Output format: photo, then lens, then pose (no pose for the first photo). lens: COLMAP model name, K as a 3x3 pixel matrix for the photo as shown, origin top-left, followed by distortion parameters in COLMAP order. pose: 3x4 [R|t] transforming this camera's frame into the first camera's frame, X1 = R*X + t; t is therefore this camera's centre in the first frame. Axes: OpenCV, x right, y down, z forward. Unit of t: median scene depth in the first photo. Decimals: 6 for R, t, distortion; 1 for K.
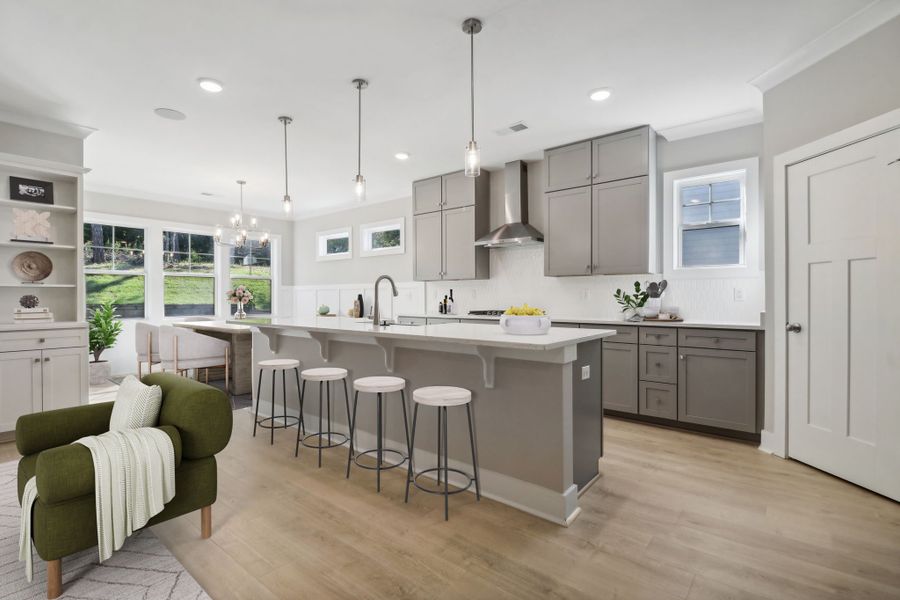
lens RADIAL K [[416.7, 0, 444.1], [0, 416.7, 299.4], [0, 0, 1]] dist [0.018407, -0.003951]
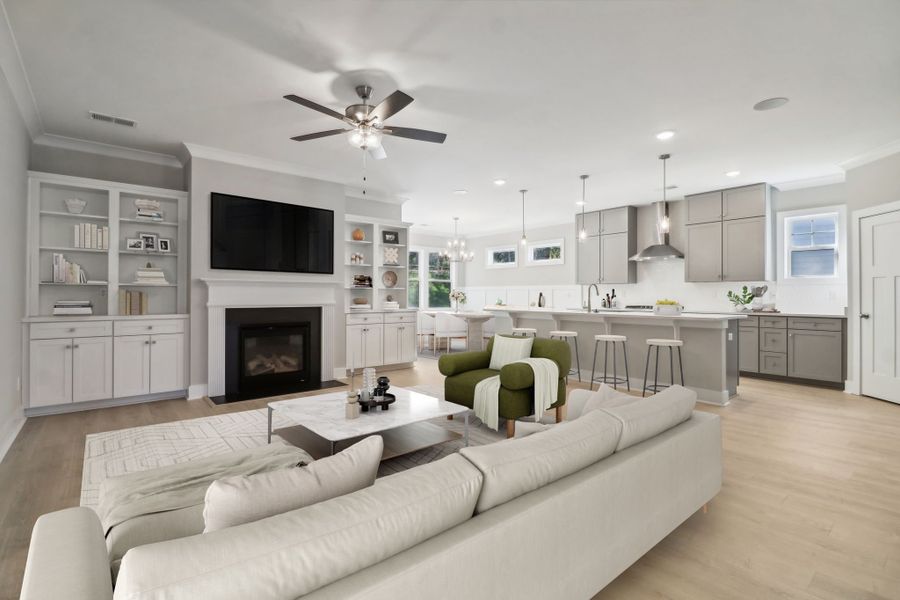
lens RADIAL K [[416.7, 0, 455.4], [0, 416.7, 292.5], [0, 0, 1]] dist [0.018407, -0.003951]
pose [[0.985552, 0.003670, -0.169331, -0.349057], [-0.005850, 0.999906, -0.012379, 0.003776], [0.169270, 0.013191, 0.985481, -0.666781]]
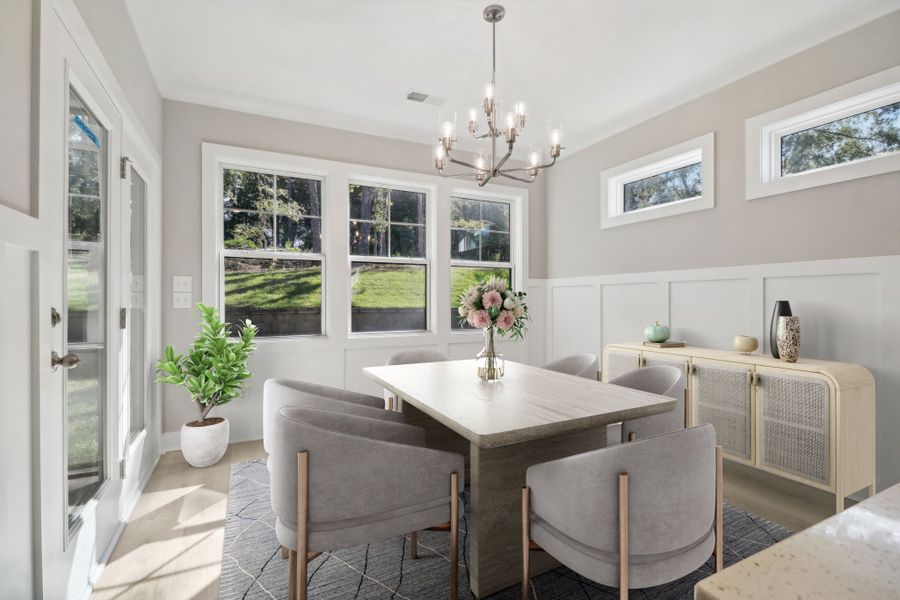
lens RADIAL K [[416.7, 0, 452.6], [0, 416.7, 300.5], [0, 0, 1]] dist [0.018407, -0.003951]
pose [[0.917641, 0.001873, -0.397405, -0.540806], [-0.002849, 0.999994, -0.001866, -0.004360], [0.397400, 0.002845, 0.917641, 0.921677]]
